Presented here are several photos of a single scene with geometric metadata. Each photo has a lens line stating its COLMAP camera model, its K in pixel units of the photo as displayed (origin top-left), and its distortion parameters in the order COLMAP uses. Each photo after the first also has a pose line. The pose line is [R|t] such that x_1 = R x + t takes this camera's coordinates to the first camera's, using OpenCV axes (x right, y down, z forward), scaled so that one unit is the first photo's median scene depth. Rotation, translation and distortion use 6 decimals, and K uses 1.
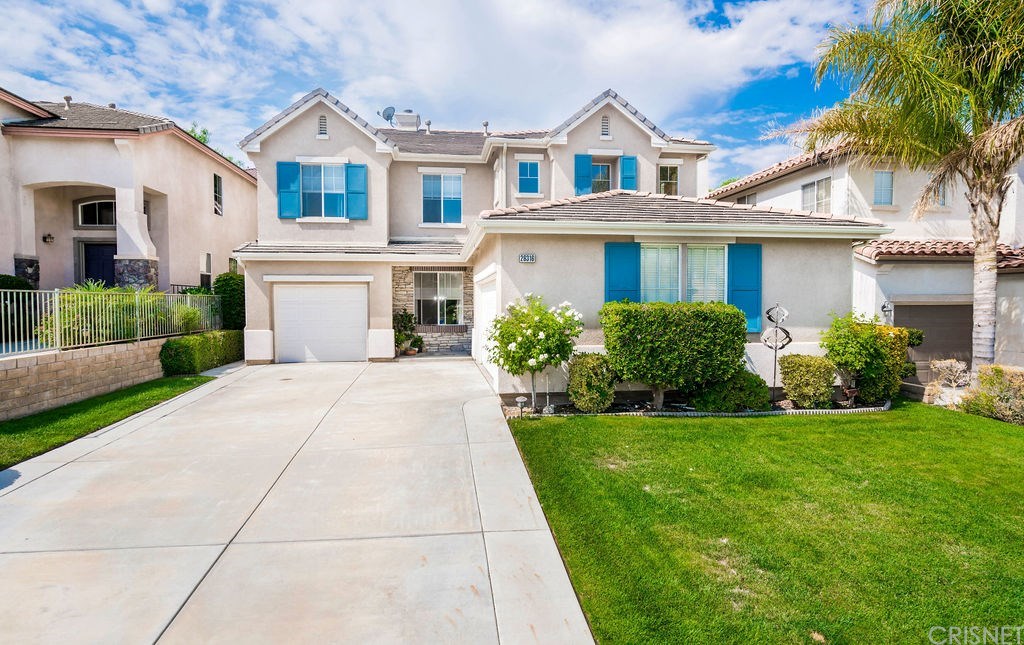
lens RADIAL K [[537.6, 0, 506.8], [0, 537.6, 321.2], [0, 0, 1]] dist [-0.019906, 0.013756]
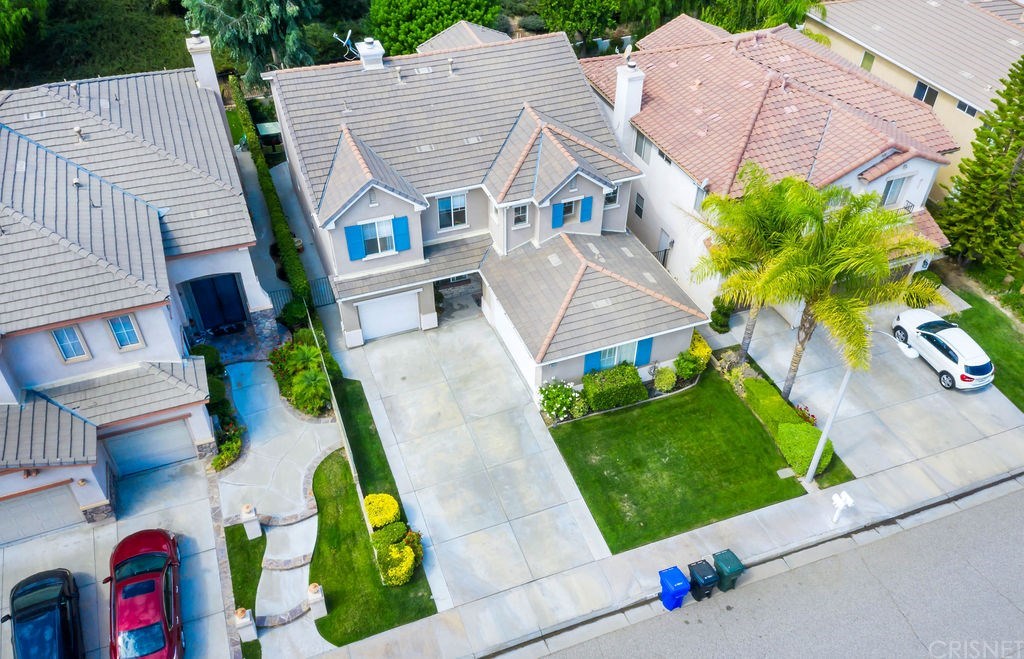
lens RADIAL K [[784.2, 0, 513.8], [0, 784.2, 340.3], [0, 0, 1]] dist [0.226665, -0.299507]
pose [[0.970192, -0.152490, 0.188346, -0.454669], [-0.000978, 0.774735, 0.632285, -1.426943], [-0.242336, -0.613622, 0.751492, -0.858797]]
